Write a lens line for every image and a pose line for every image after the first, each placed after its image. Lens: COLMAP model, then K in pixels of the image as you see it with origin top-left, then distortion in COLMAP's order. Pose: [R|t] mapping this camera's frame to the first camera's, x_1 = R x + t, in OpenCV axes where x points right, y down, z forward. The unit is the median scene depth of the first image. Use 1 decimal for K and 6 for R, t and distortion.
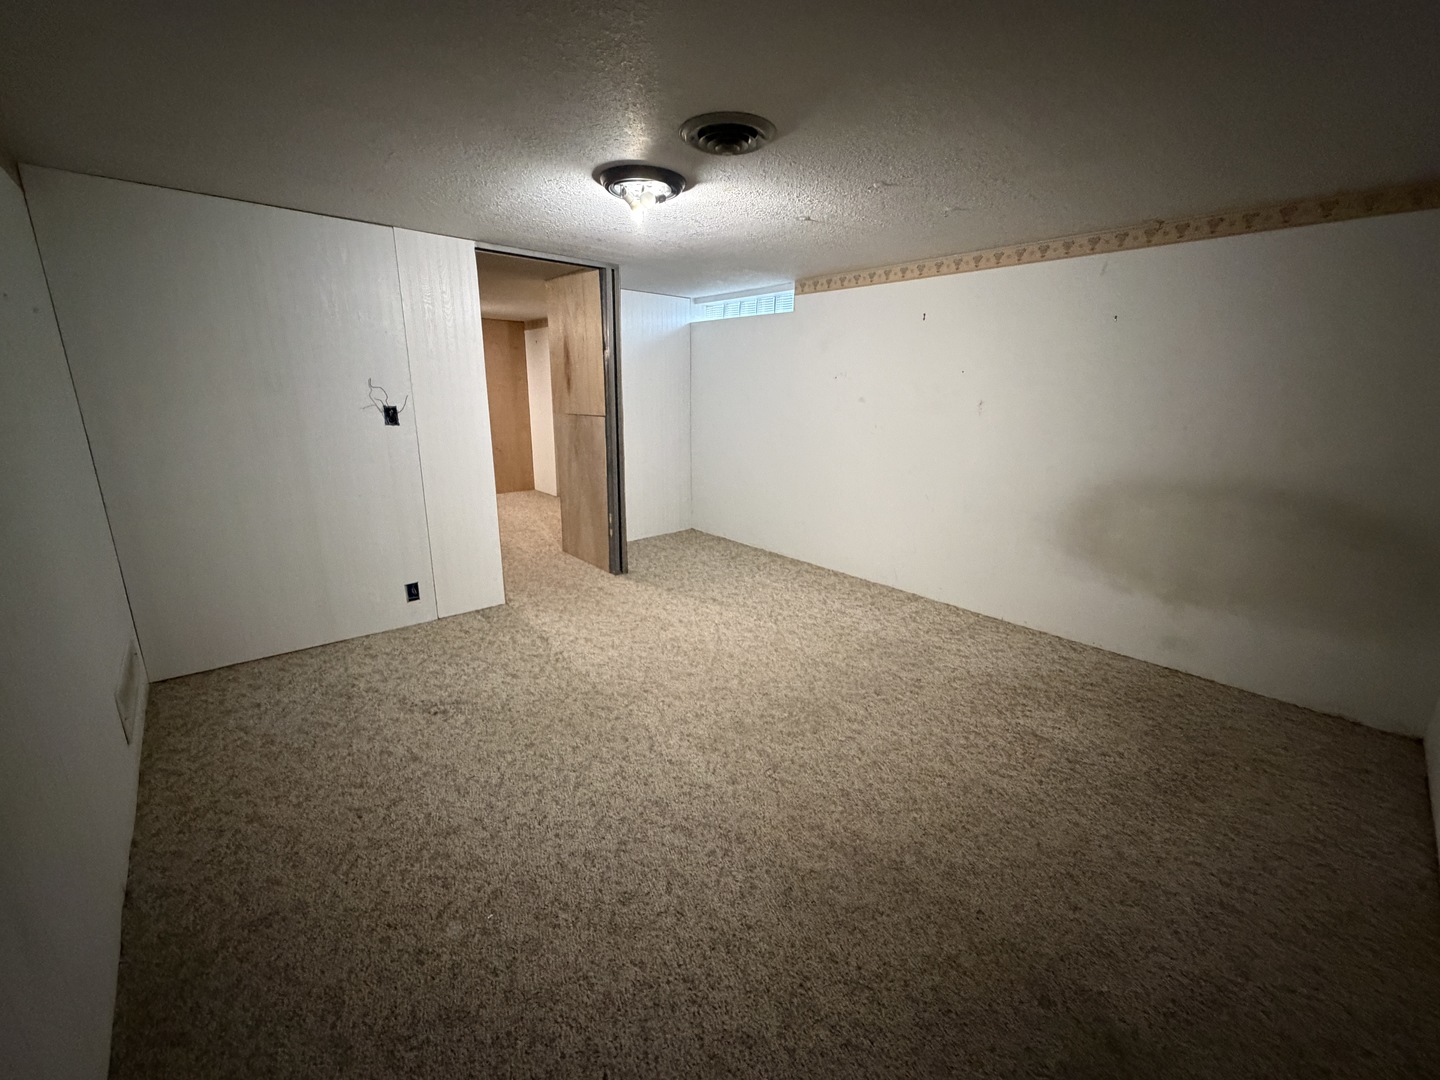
lens RADIAL K [[574.9, 0, 715.4], [0, 574.9, 538.3], [0, 0, 1]] dist [0.001665, 0.000062]
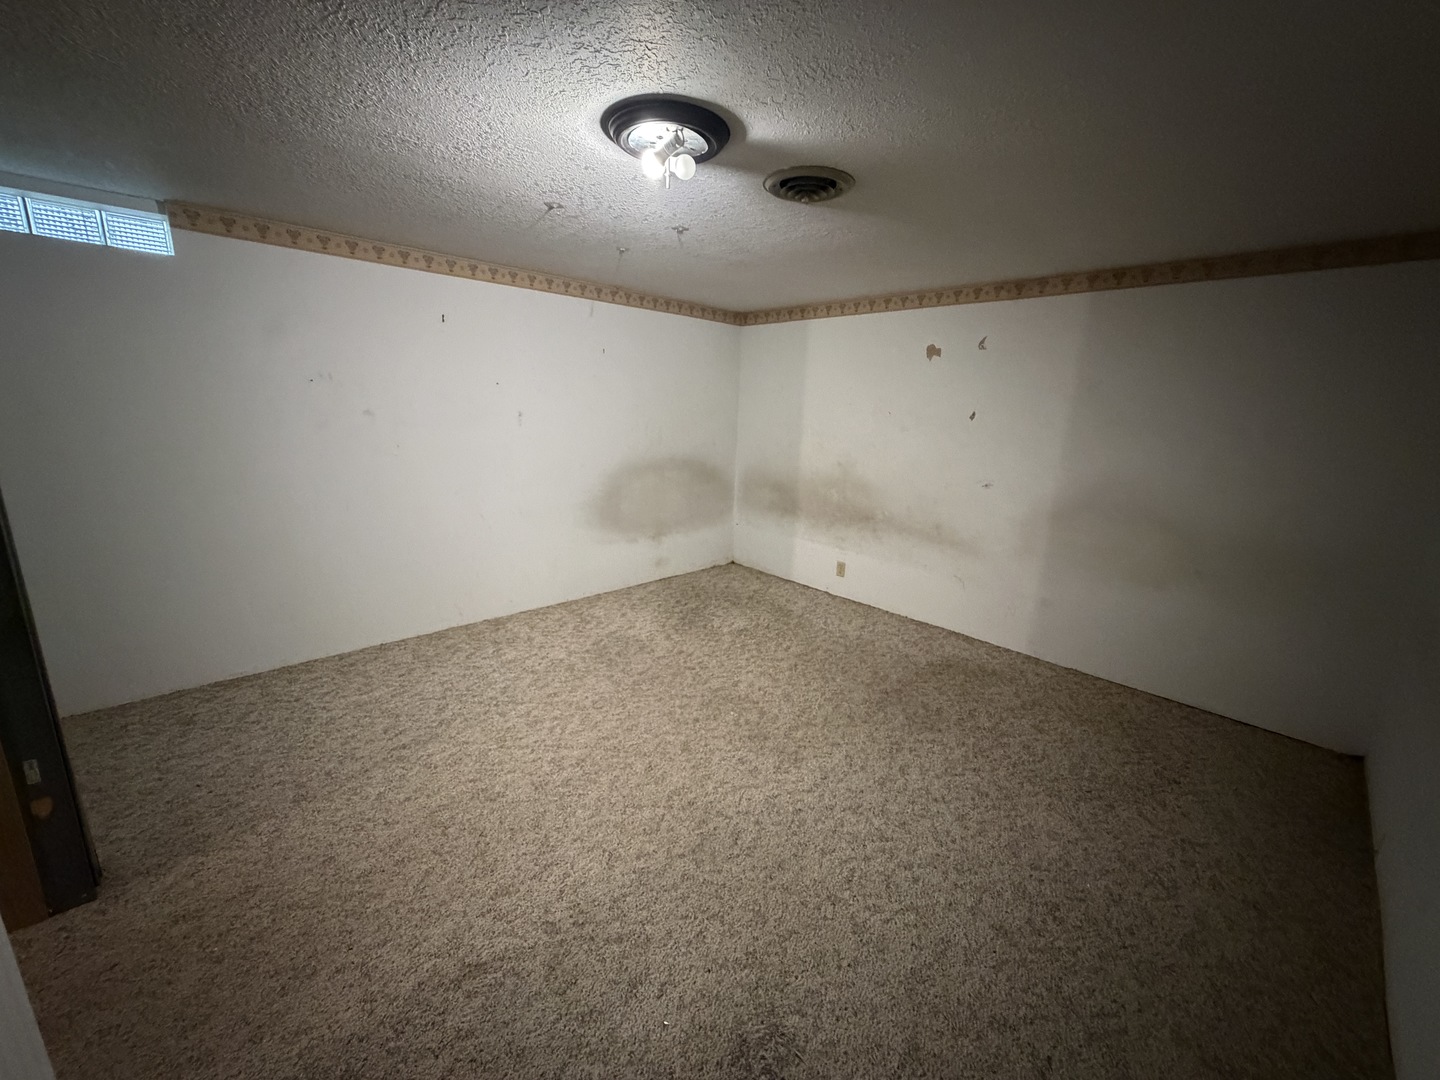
lens RADIAL K [[580.3, 0, 720.8], [0, 580.3, 554.4], [0, 0, 1]] dist [-0.019390, 0.000197]
pose [[-0.043523, -0.263311, 0.963729, -1.050081], [0.234268, 0.935057, 0.266057, -0.320827], [-0.971197, 0.237350, 0.020989, 1.181696]]
